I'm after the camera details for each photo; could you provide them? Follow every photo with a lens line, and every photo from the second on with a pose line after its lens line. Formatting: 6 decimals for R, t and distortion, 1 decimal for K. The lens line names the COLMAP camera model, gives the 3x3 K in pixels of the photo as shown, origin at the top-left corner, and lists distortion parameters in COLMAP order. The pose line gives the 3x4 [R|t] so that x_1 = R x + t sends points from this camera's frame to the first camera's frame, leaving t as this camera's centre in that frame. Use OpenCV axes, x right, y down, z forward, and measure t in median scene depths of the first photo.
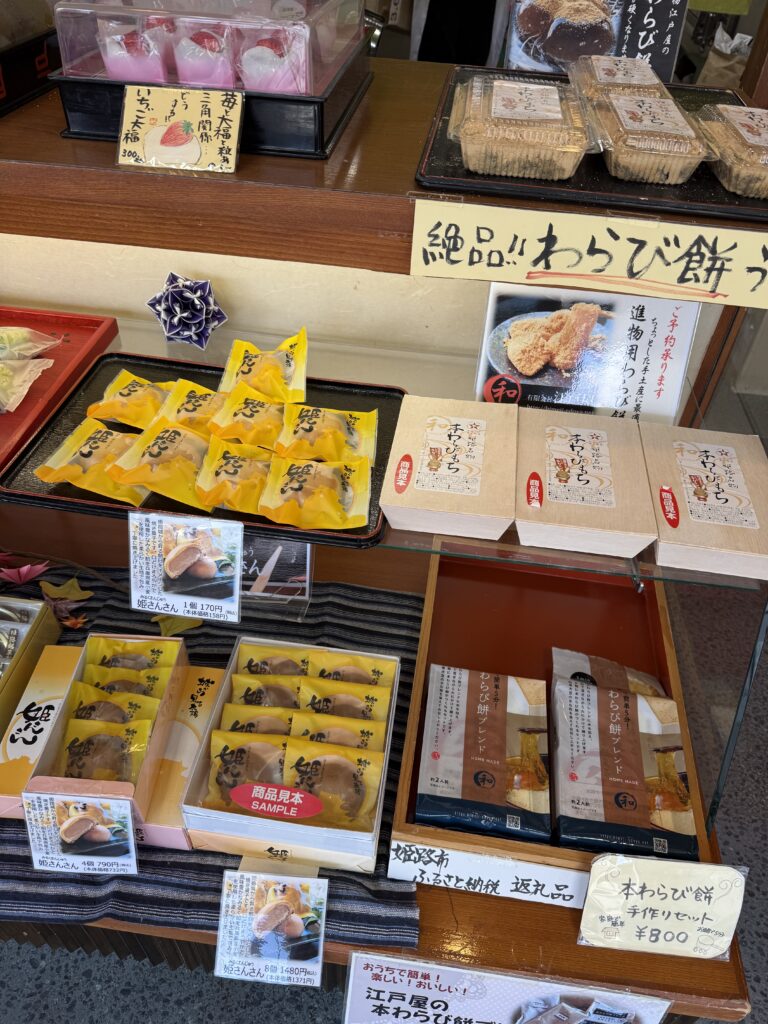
lens RADIAL K [[730.5, 0, 387.8], [0, 730.5, 510.8], [0, 0, 1]] dist [-0.000513, -0.002555]
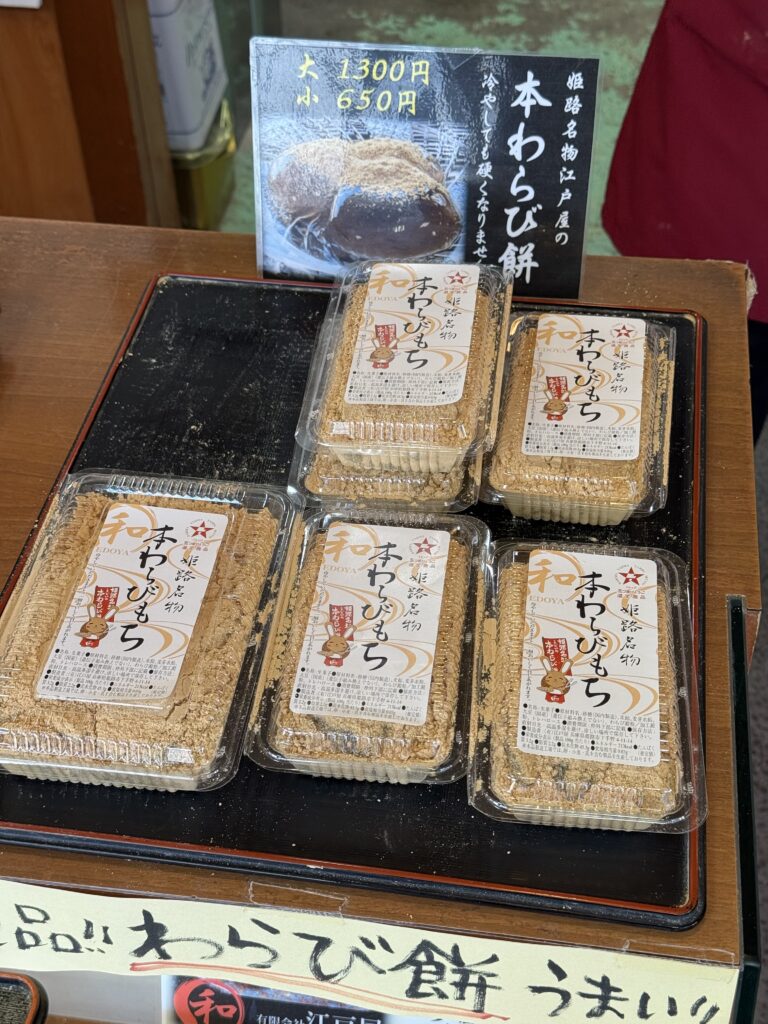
lens RADIAL K [[1425.5, 0, 382.3], [0, 1425.5, 510.6], [0, 0, 1]] dist [0.084318, 0.000000]
pose [[0.996387, -0.034764, -0.077494, 0.440234], [0.037206, 0.998849, 0.030284, -0.642574], [0.076352, -0.033058, 0.996533, 0.001451]]
